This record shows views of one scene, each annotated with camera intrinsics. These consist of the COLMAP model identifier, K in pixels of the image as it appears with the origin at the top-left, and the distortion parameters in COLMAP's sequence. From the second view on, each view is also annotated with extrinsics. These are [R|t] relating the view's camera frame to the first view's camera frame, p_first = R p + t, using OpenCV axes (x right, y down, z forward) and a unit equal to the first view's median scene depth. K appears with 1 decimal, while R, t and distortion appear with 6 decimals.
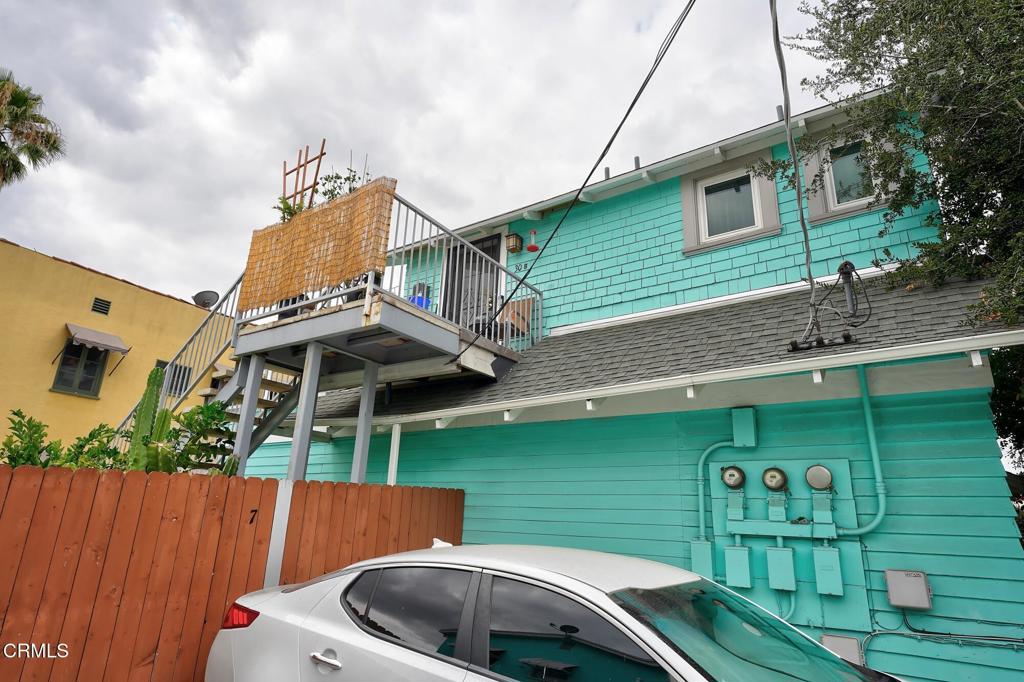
lens RADIAL K [[579.9, 0, 512.0], [0, 579.9, 341.0], [0, 0, 1]] dist [0.001732, 0.000357]
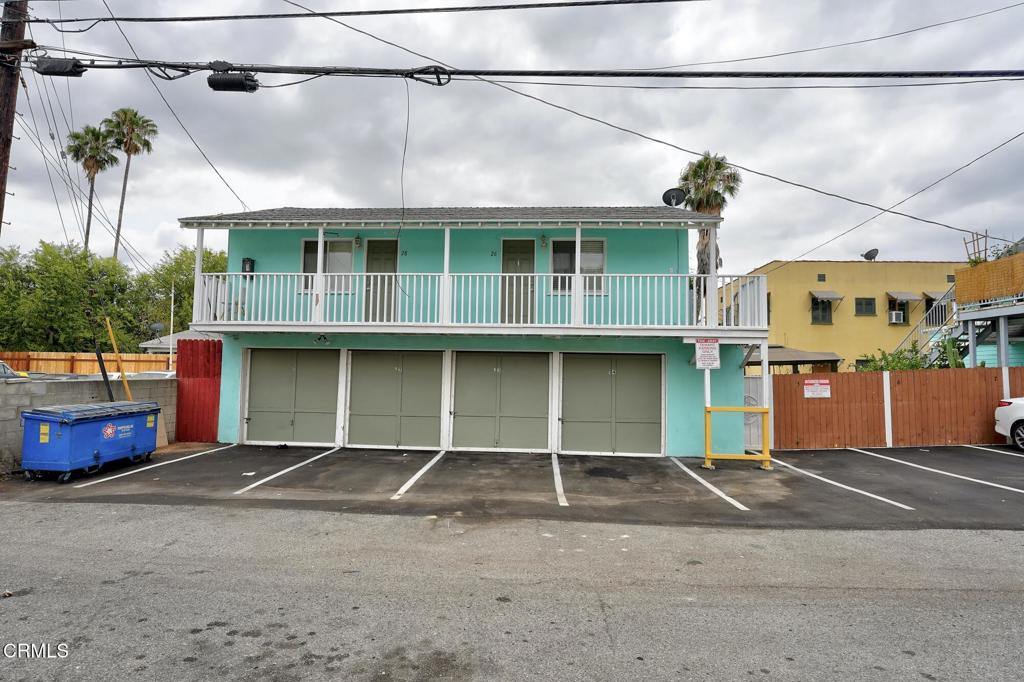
lens RADIAL K [[490.8, 0, 507.3], [0, 490.8, 342.6], [0, 0, 1]] dist [-0.007874, 0.000259]
pose [[0.499470, -0.088704, -0.861778, 0.408056], [0.270987, 0.960824, 0.058161, -0.579015], [0.822858, -0.262580, 0.503941, -1.882316]]
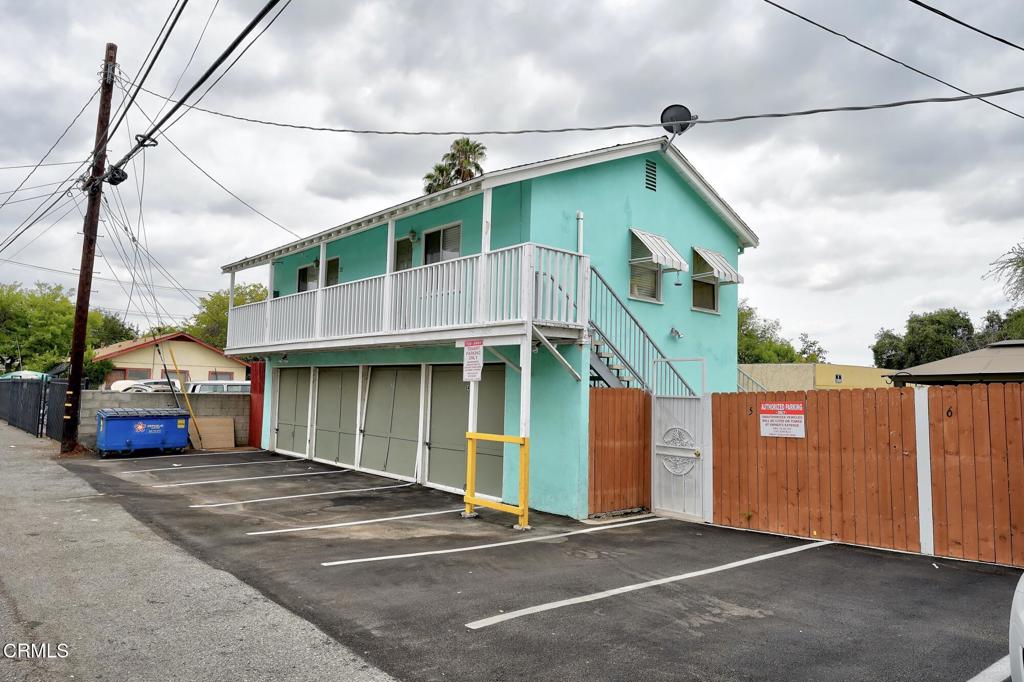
lens RADIAL K [[687.7, 0, 512.0], [0, 687.7, 341.0], [0, 0, 1]] dist [0.029408, -0.000695]
pose [[-0.279435, -0.124336, -0.952080, 0.932673], [0.254226, 0.946610, -0.198237, 0.055843], [0.925897, -0.297438, -0.232907, 0.003013]]
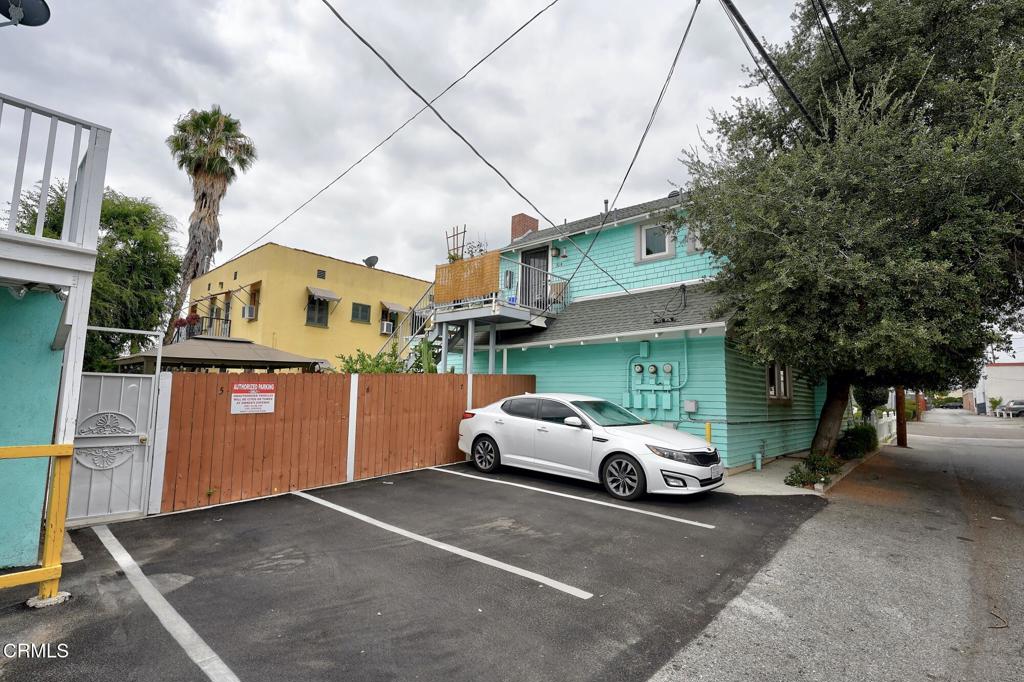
lens RADIAL K [[490.8, 0, 507.3], [0, 490.8, 342.6], [0, 0, 1]] dist [-0.007874, 0.000259]
pose [[0.989139, -0.033381, -0.143143, 0.094953], [0.060713, 0.979697, 0.191071, -0.263315], [0.133858, -0.197686, 0.971083, -0.934096]]
